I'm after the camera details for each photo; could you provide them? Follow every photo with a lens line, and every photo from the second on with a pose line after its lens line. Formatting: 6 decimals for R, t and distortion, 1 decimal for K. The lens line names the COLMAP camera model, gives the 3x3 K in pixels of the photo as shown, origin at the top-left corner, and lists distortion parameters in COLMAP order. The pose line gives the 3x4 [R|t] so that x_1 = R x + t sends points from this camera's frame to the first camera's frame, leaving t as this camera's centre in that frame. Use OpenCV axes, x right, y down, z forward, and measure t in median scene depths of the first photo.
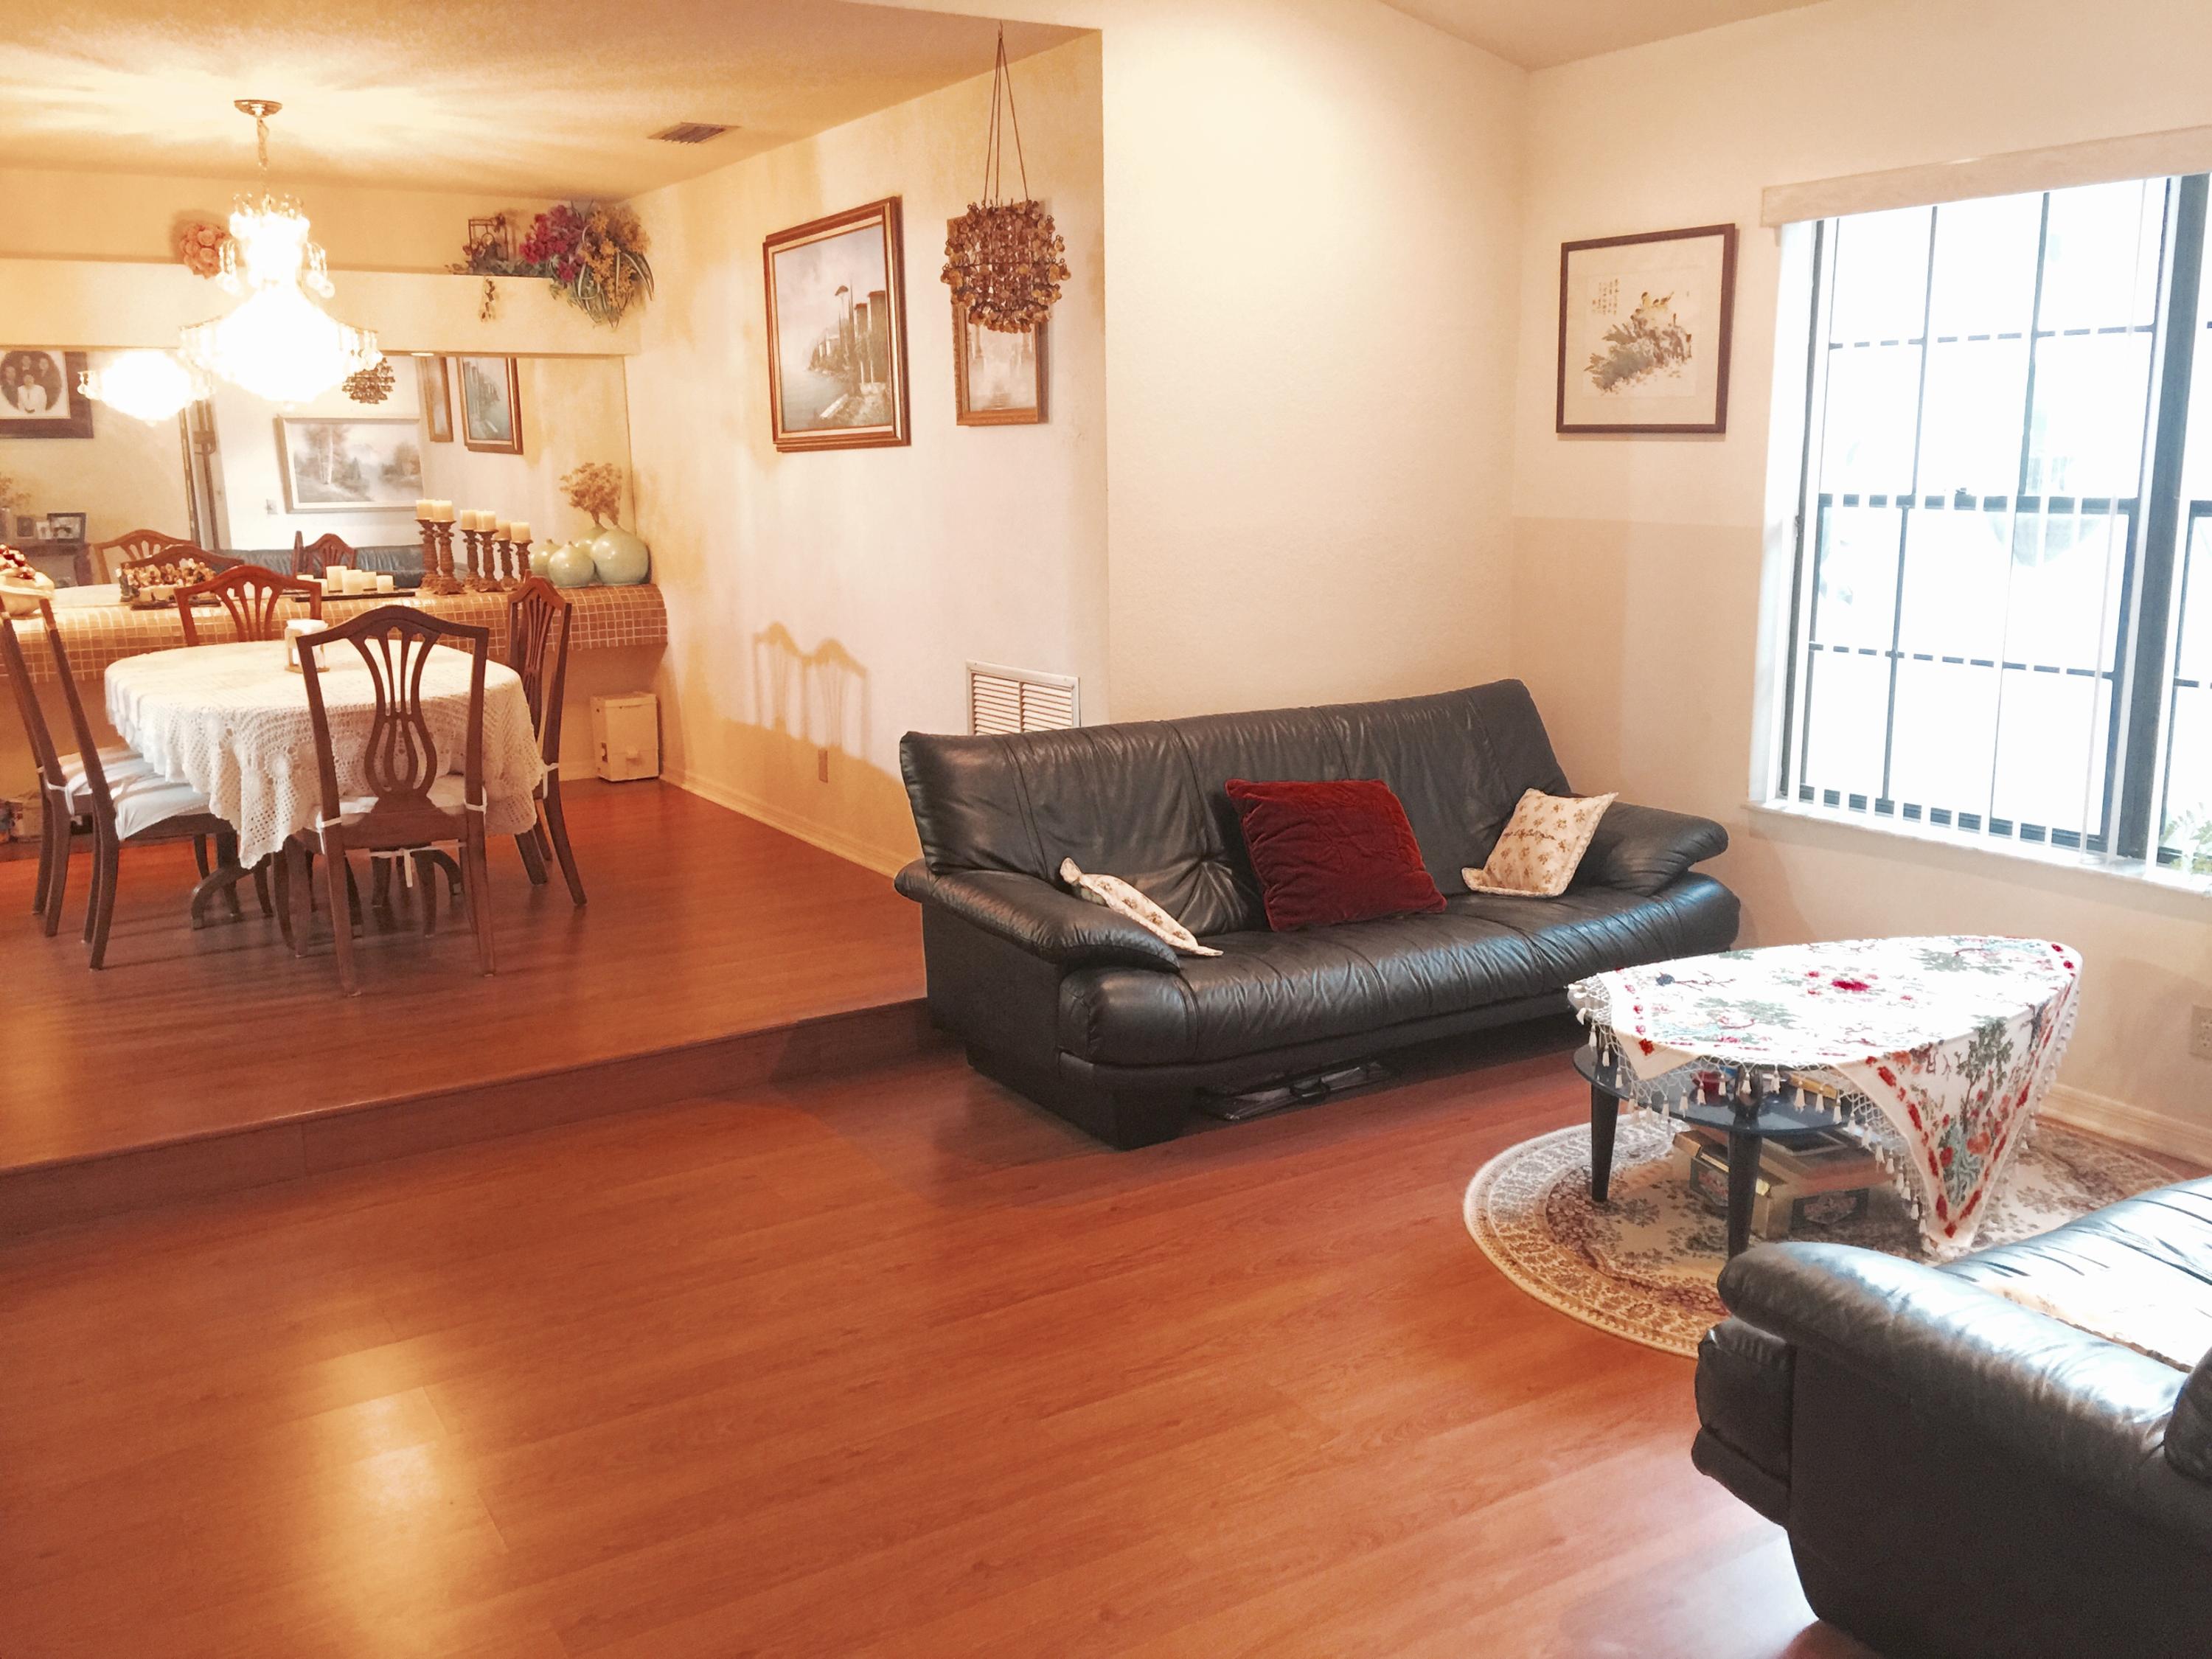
lens RADIAL K [[1887.7, 0, 1111.3], [0, 1887.7, 838.1], [0, 0, 1]] dist [0.043162, -0.026021]
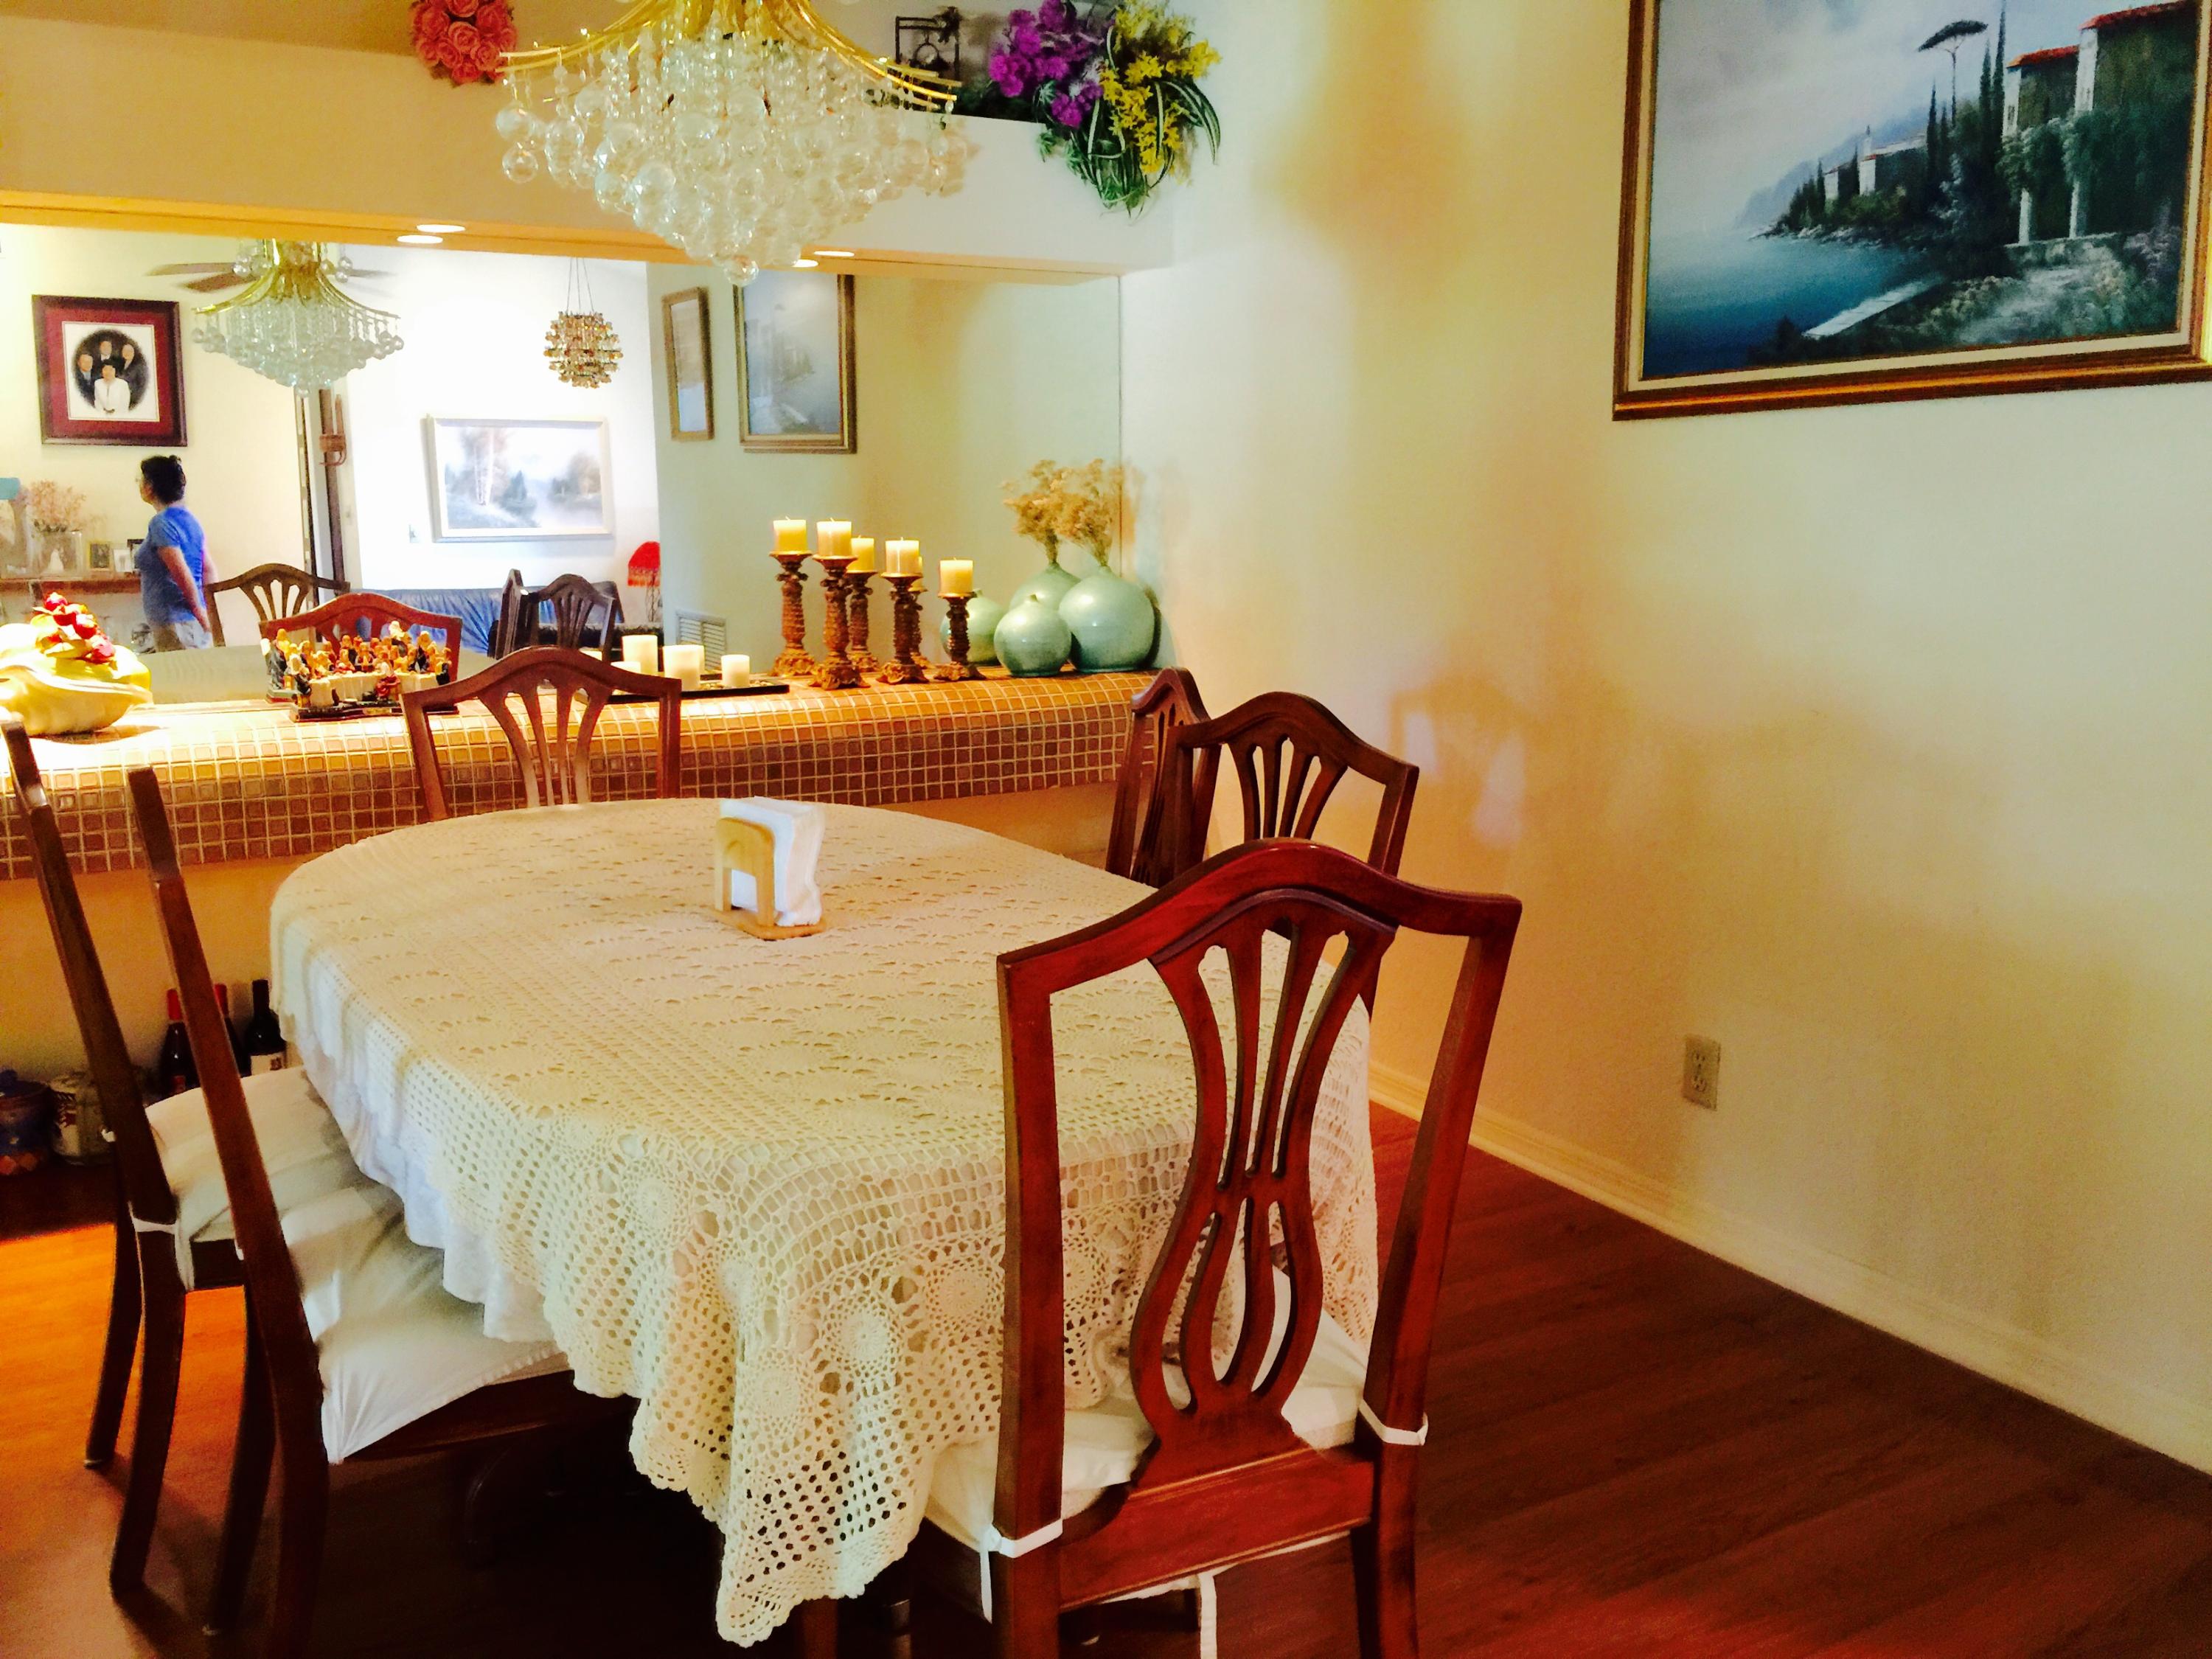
lens RADIAL K [[1887.7, 0, 1103.0], [0, 1887.7, 824.3], [0, 0, 1]] dist [0.043162, -0.026021]
pose [[0.999439, 0.016890, -0.028914, -0.253789], [-0.017662, 0.999488, -0.026671, -0.074302], [0.028449, 0.027167, 0.999226, 0.446270]]
